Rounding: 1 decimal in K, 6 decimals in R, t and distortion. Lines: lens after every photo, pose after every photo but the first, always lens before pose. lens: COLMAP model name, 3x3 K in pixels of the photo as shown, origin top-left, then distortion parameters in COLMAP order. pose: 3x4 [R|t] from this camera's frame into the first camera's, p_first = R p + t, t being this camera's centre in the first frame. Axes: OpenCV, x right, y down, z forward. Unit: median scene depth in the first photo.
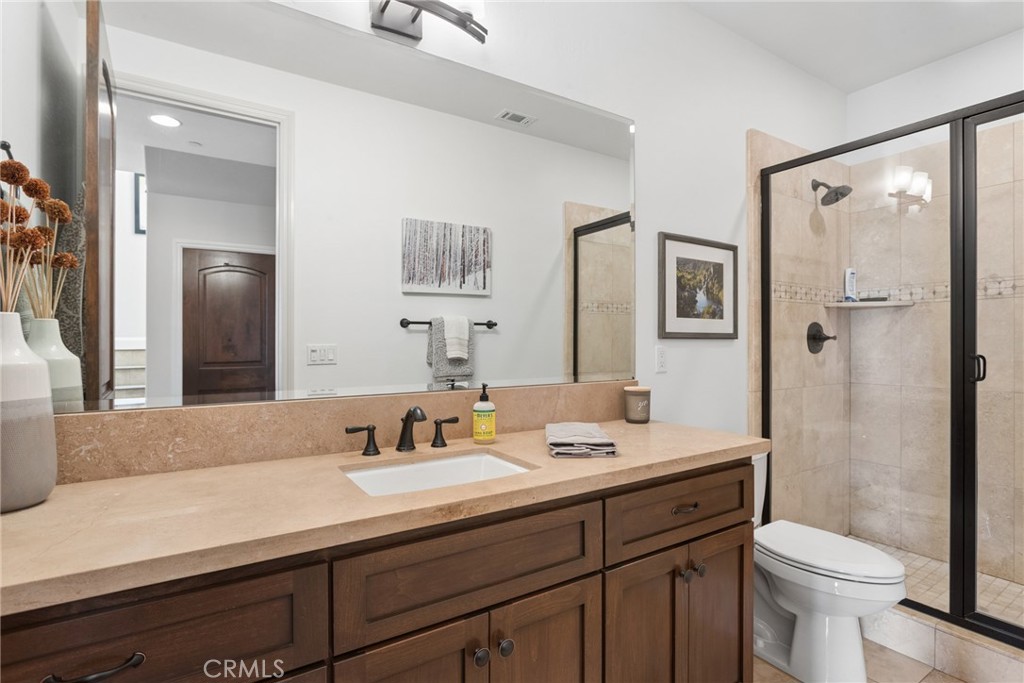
lens RADIAL K [[496.3, 0, 515.3], [0, 496.3, 352.2], [0, 0, 1]] dist [-0.015870, 0.000648]
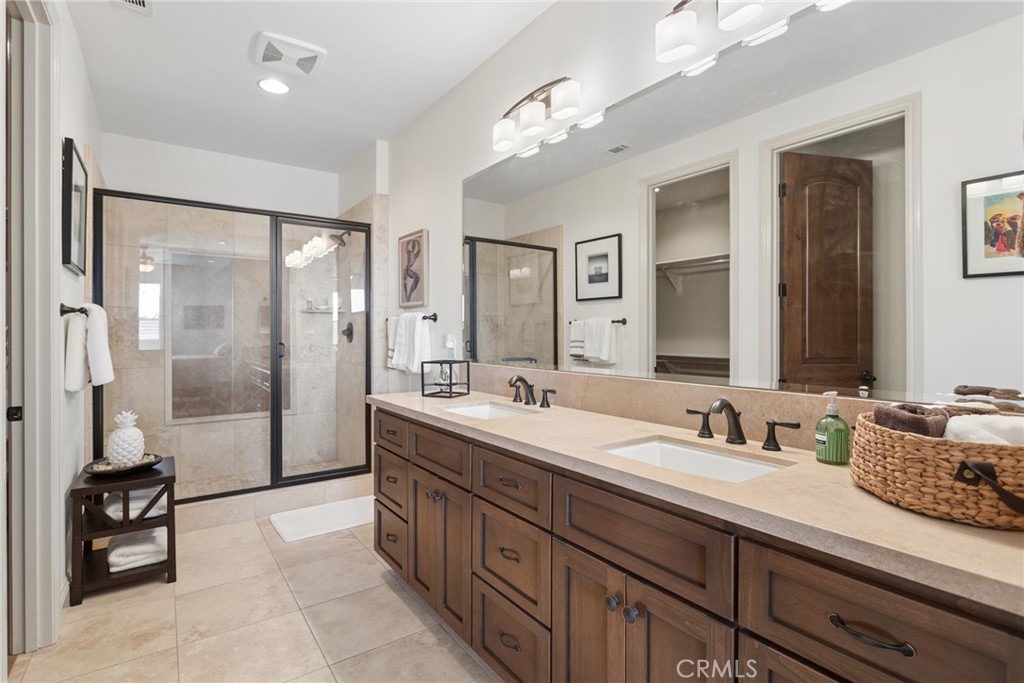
lens RADIAL K [[496.3, 0, 515.9], [0, 496.3, 330.7], [0, 0, 1]] dist [-0.015870, 0.000648]
pose [[0.047001, -0.008583, -0.998858, 0.855879], [-0.023992, 0.999665, -0.009719, -0.013352], [0.998607, 0.024422, 0.046780, 0.546223]]
